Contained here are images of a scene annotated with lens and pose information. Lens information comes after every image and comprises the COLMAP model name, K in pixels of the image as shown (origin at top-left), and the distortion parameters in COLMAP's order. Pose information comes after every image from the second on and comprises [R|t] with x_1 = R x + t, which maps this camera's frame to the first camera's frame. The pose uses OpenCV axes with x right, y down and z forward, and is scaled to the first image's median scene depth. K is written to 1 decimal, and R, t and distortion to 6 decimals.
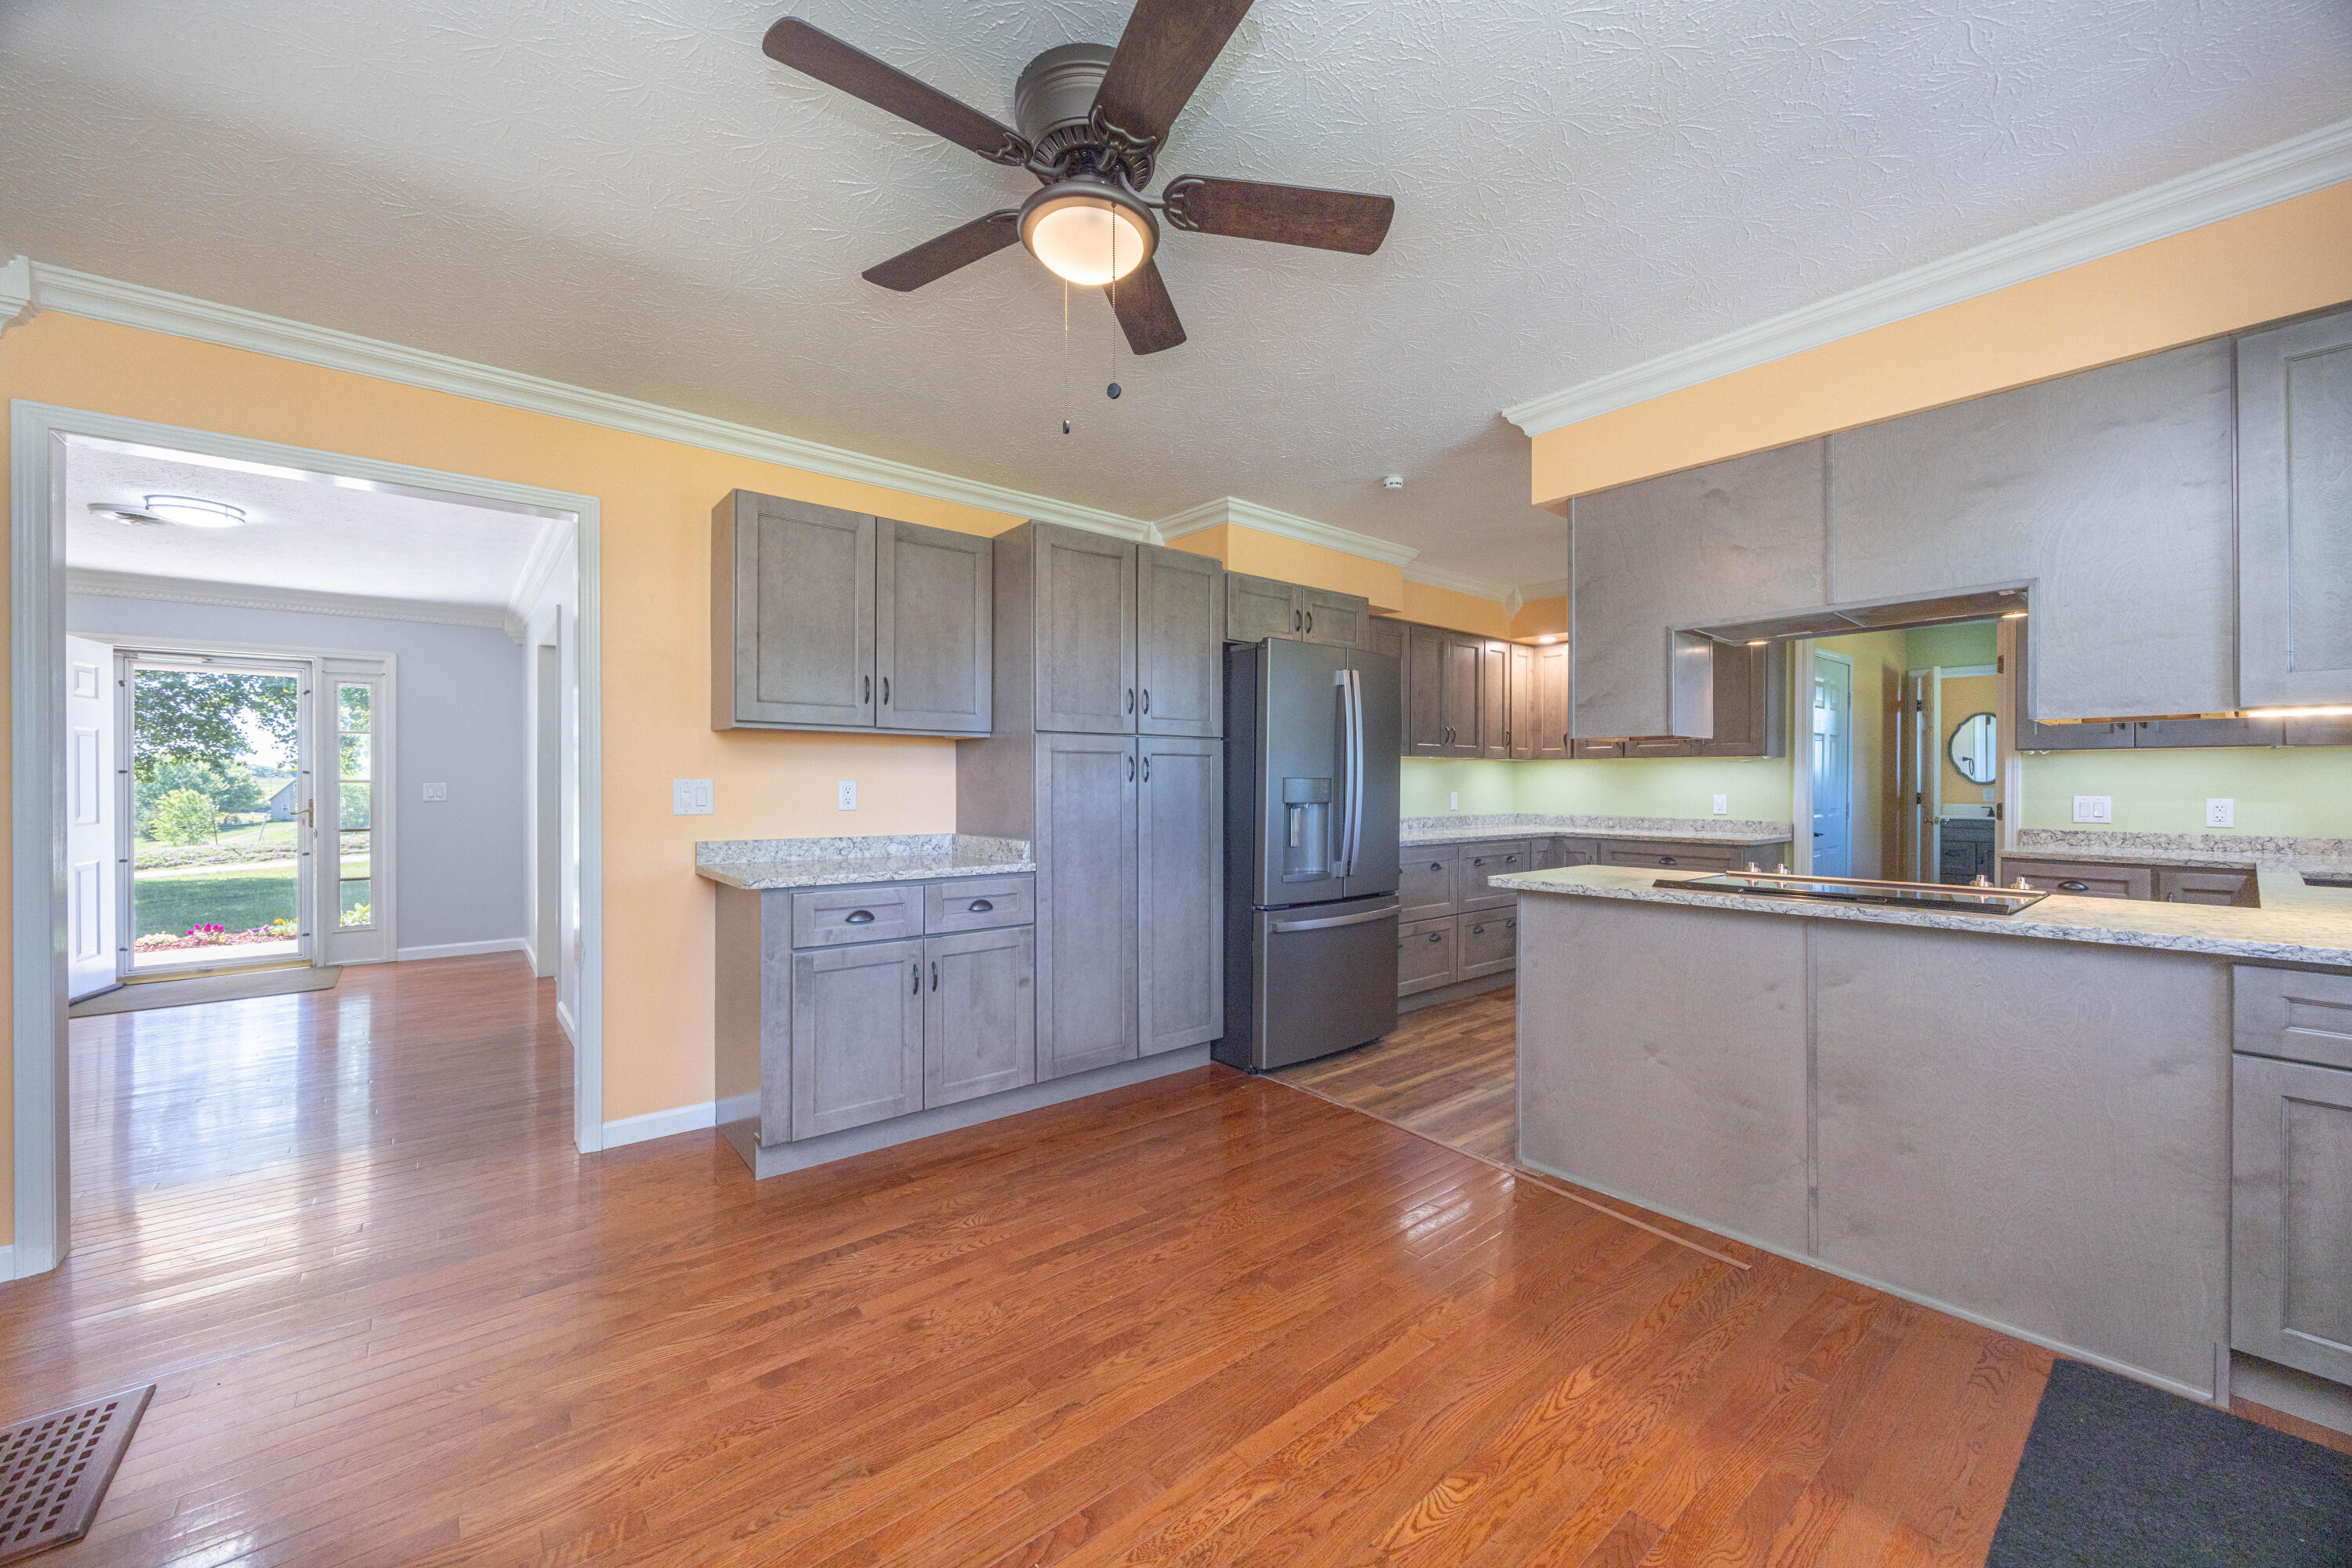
lens RADIAL K [[901.4, 0, 1161.5], [0, 901.4, 781.0], [0, 0, 1]] dist [-0.000494, 0.000522]
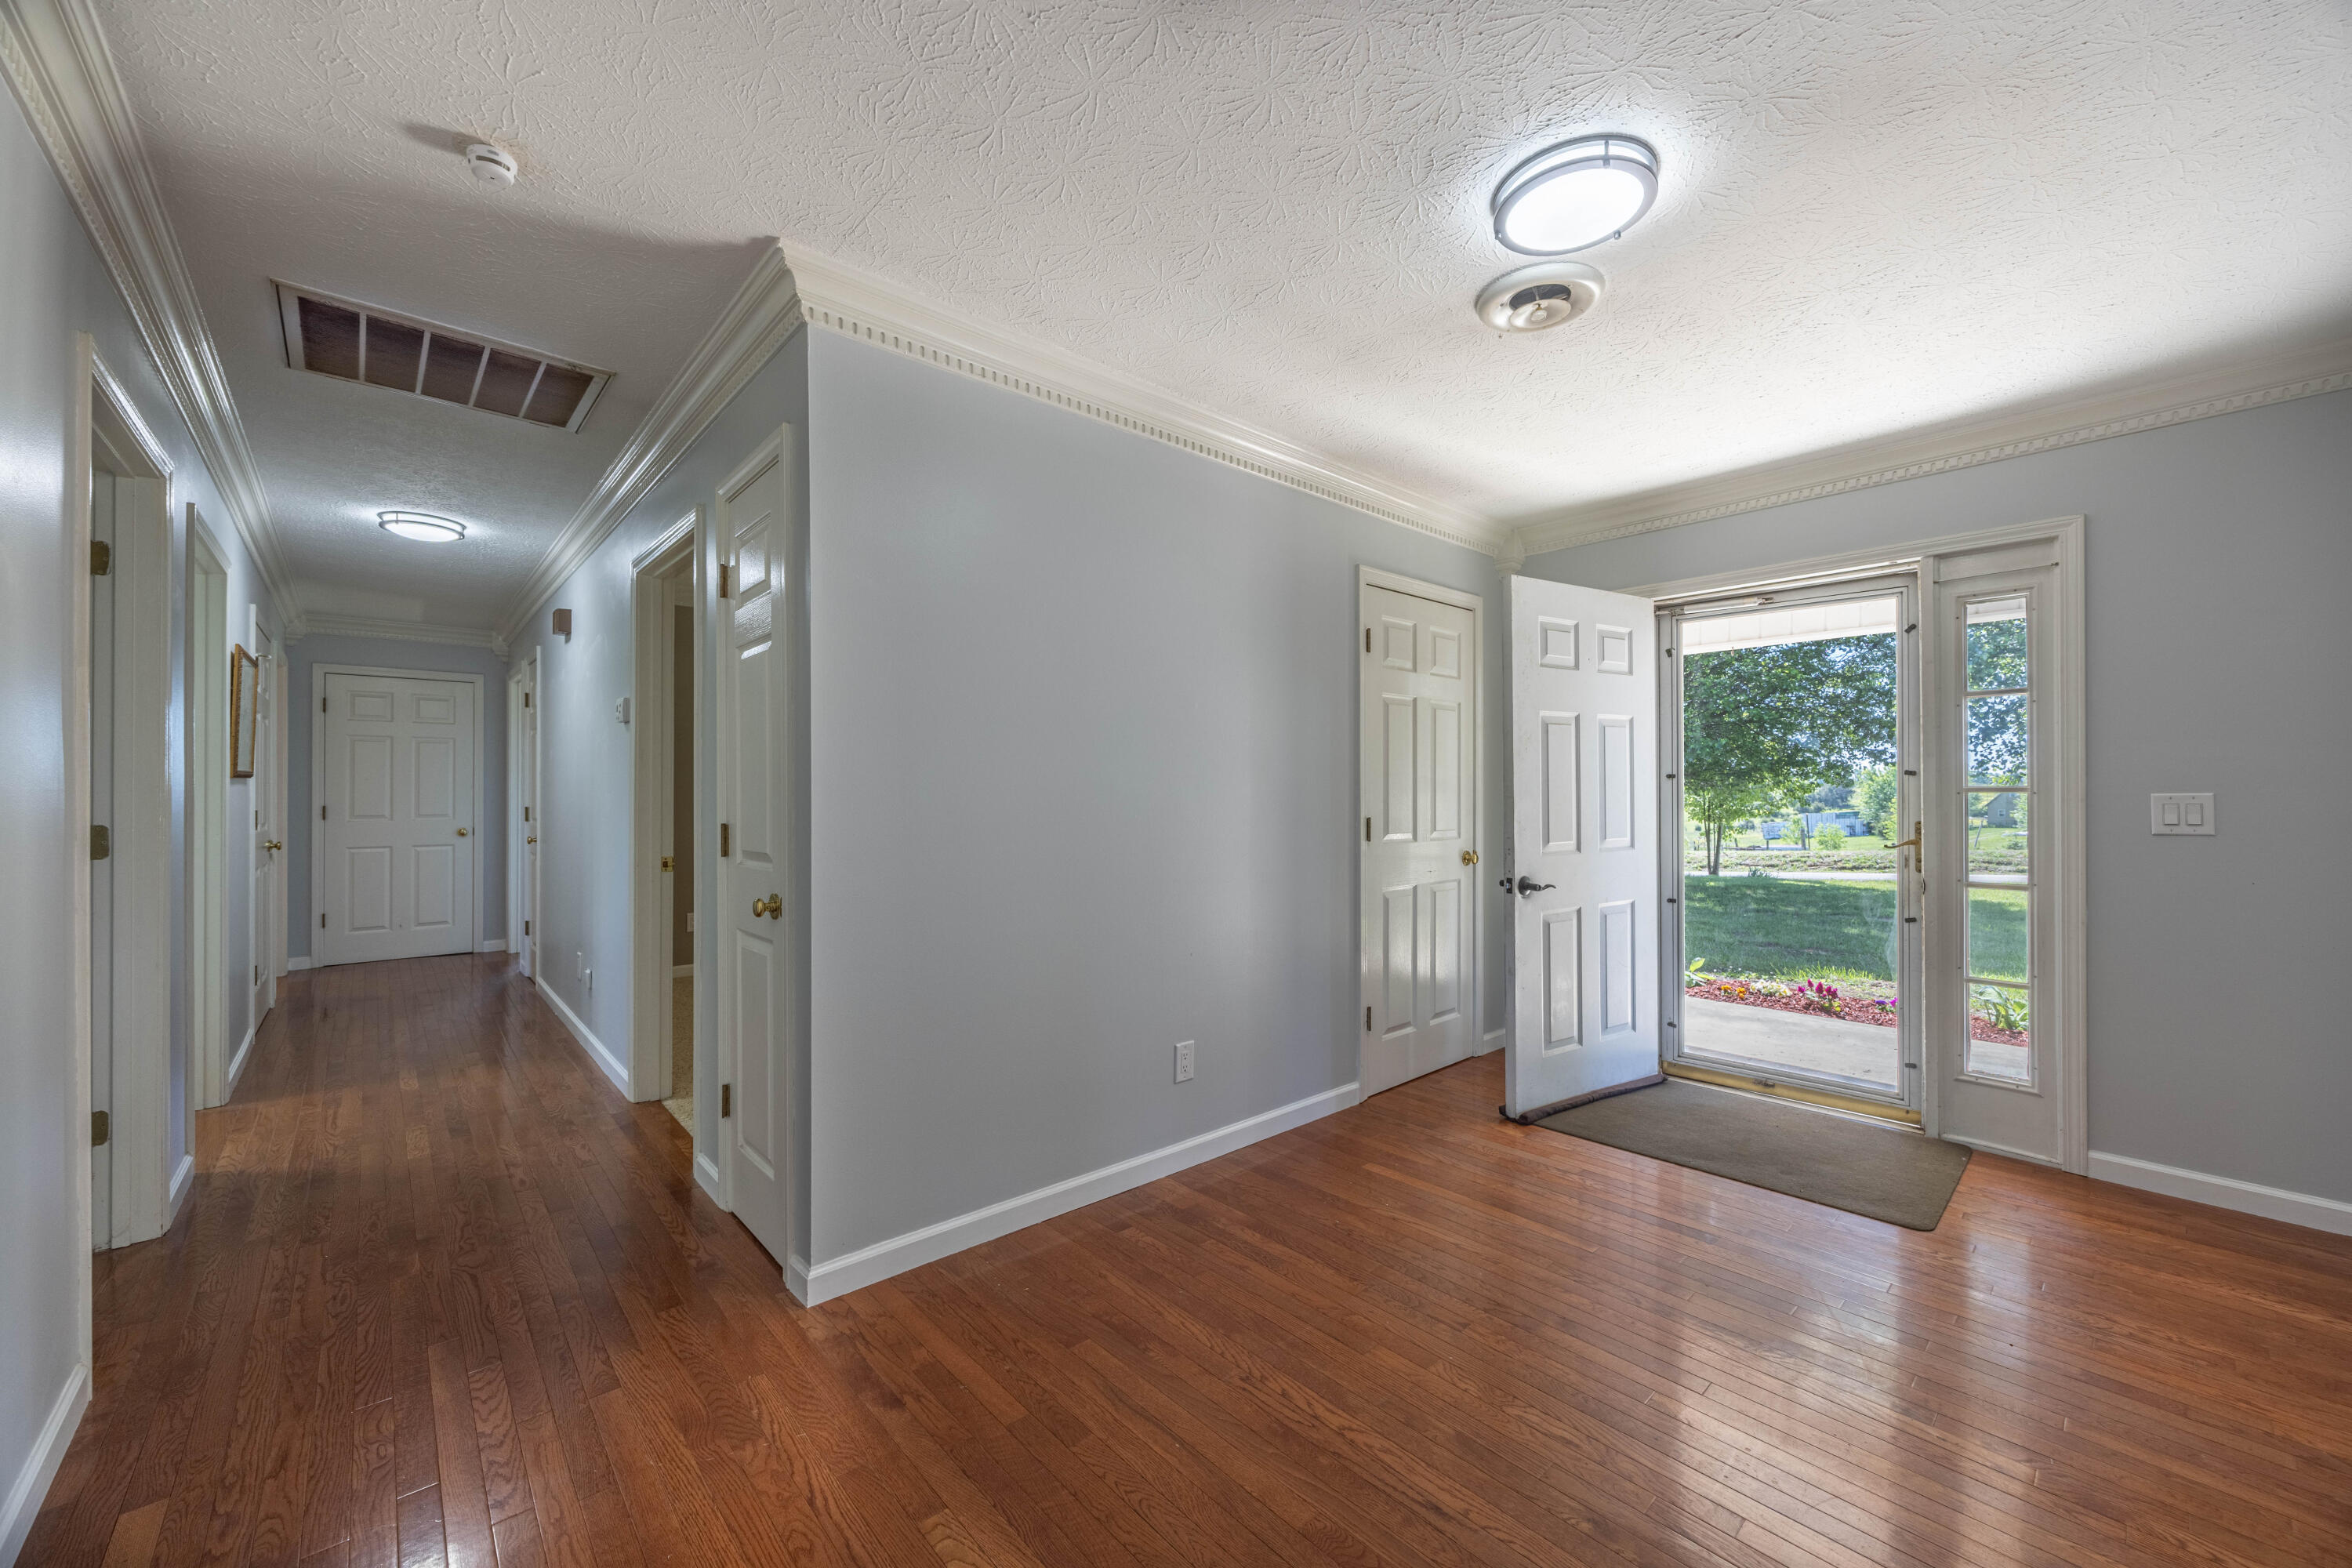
lens RADIAL K [[901.4, 0, 1172.5], [0, 901.4, 791.9], [0, 0, 1]] dist [-0.000494, 0.000522]
pose [[0.052622, 0.003969, -0.998607, -0.387085], [0.002067, 0.999990, 0.004084, -0.001420], [0.998612, -0.002279, 0.052614, 0.479046]]
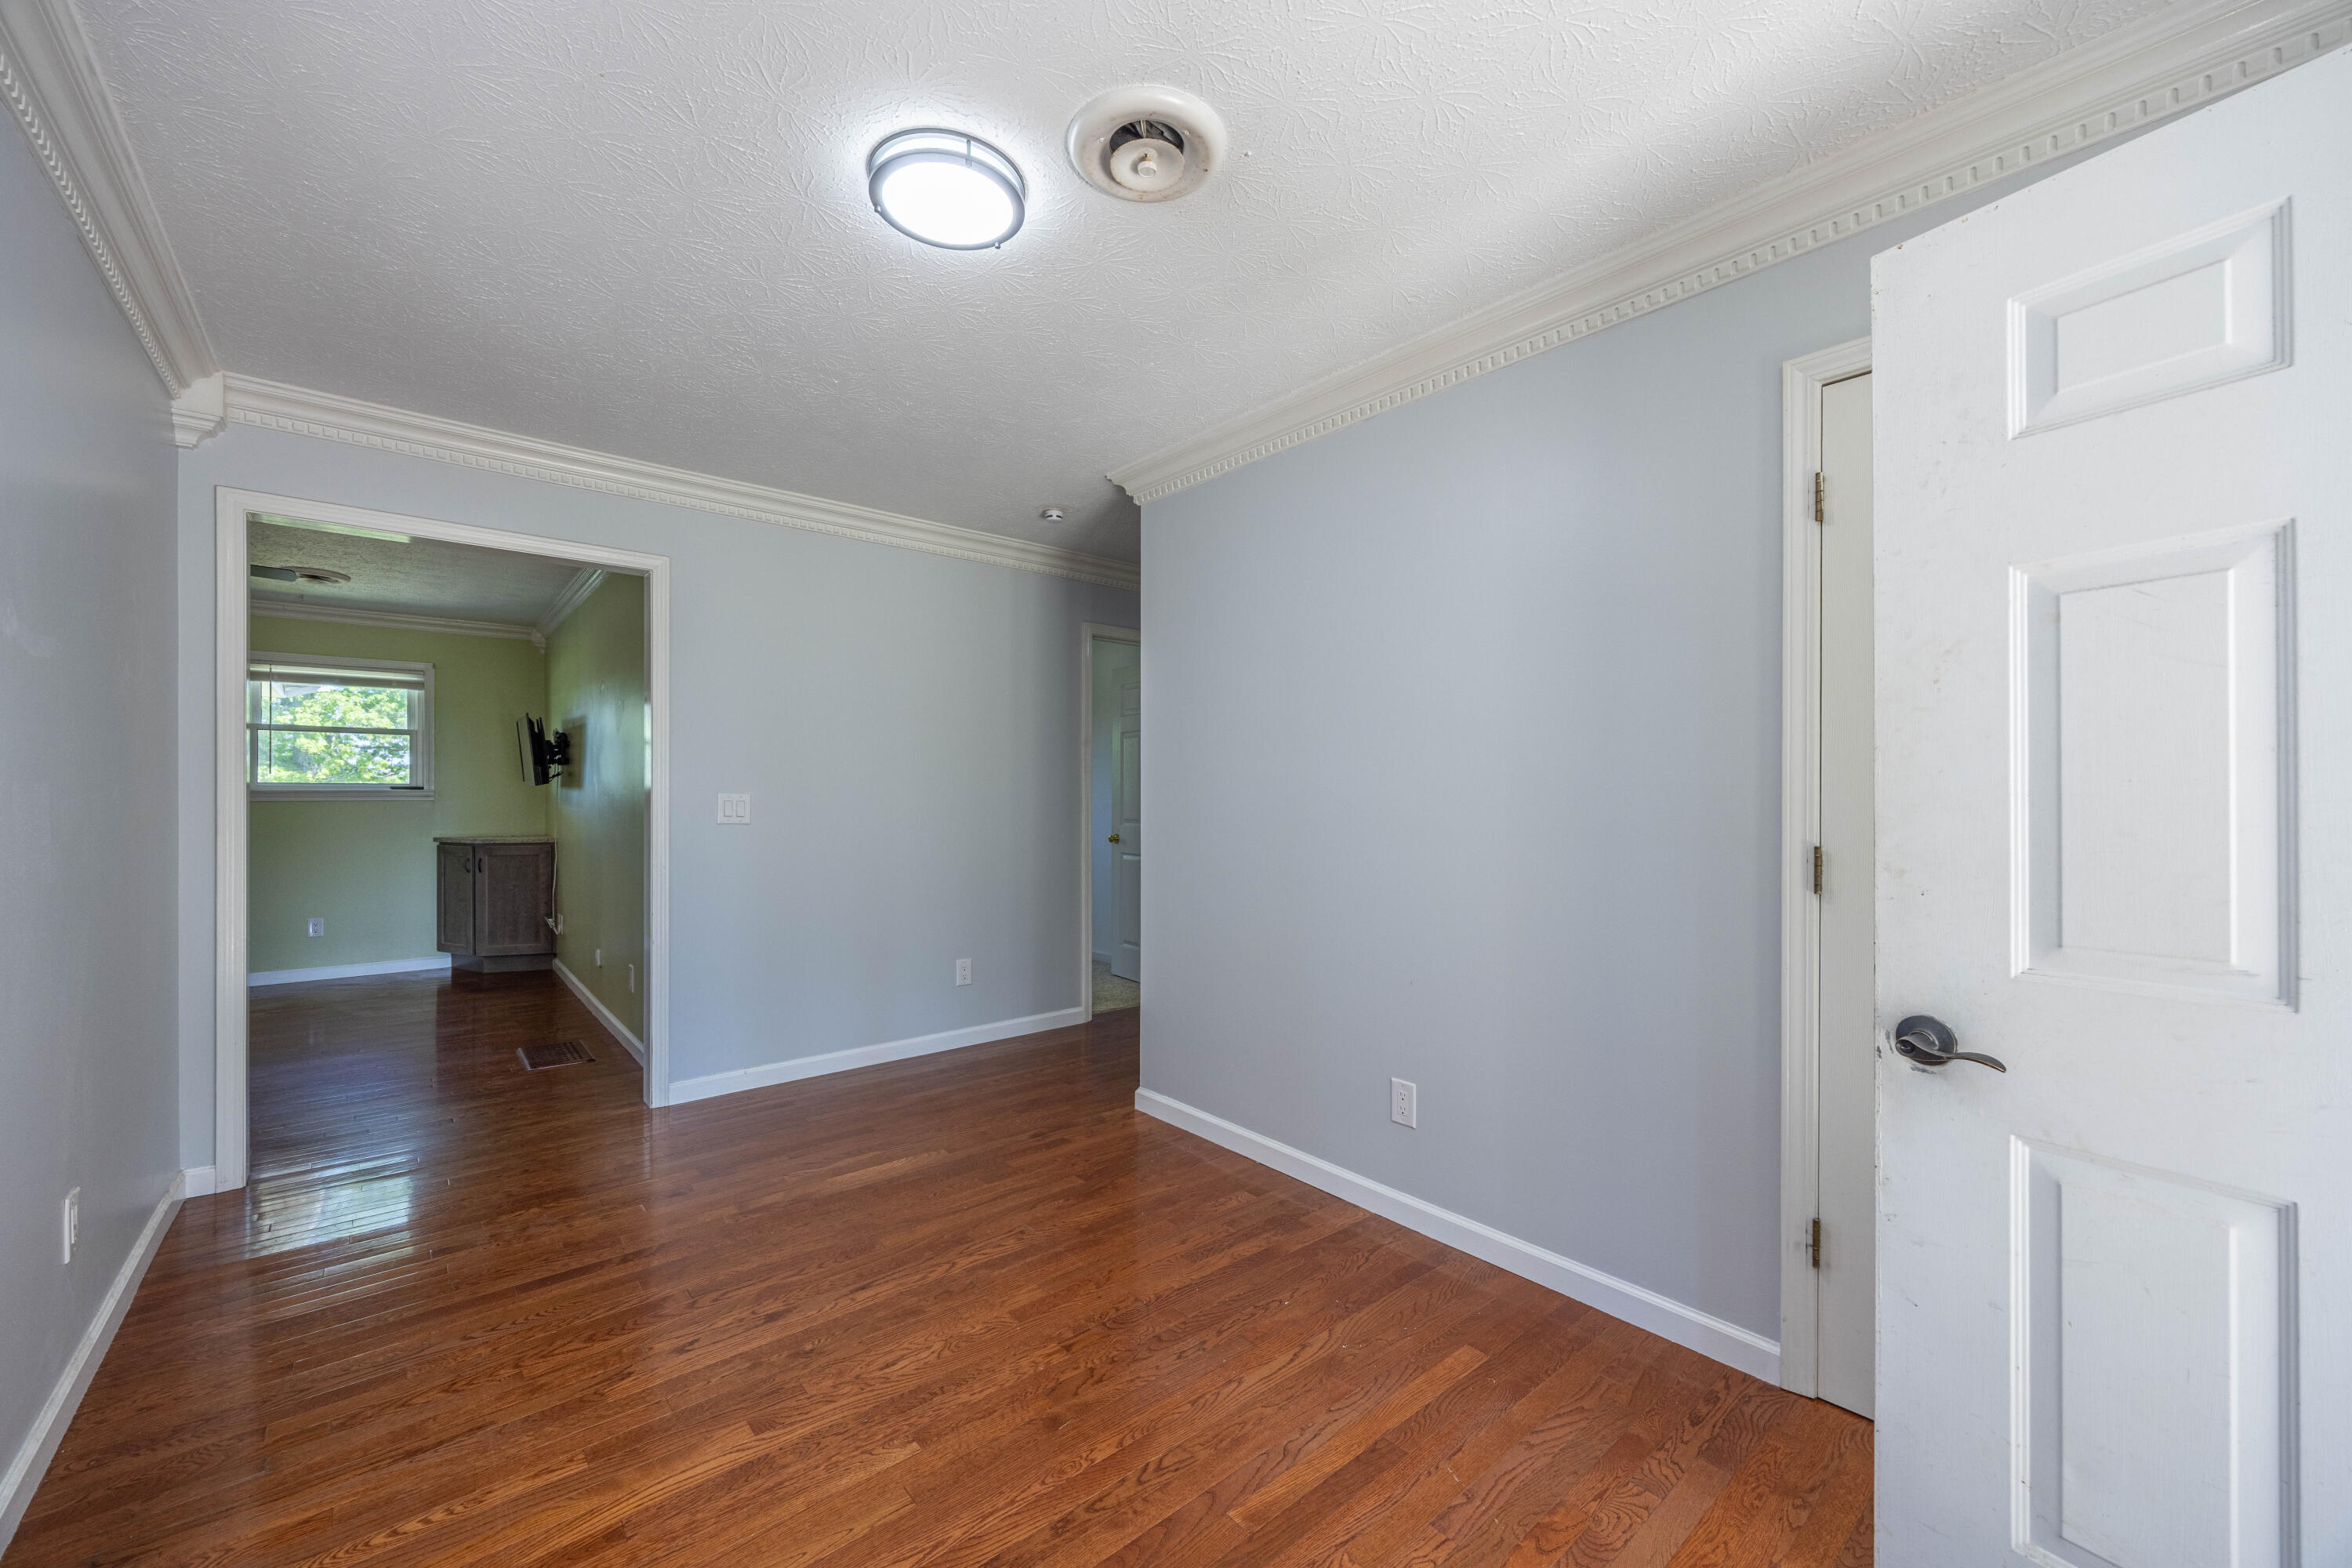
lens RADIAL K [[901.4, 0, 1169.6], [0, 901.4, 799.8], [0, 0, 1]] dist [-0.000494, 0.000522]
pose [[-0.999558, -0.002063, -0.029656, -0.726805], [-0.001984, 0.999994, -0.002661, 0.003449], [0.029661, -0.002601, -0.999557, 0.908468]]
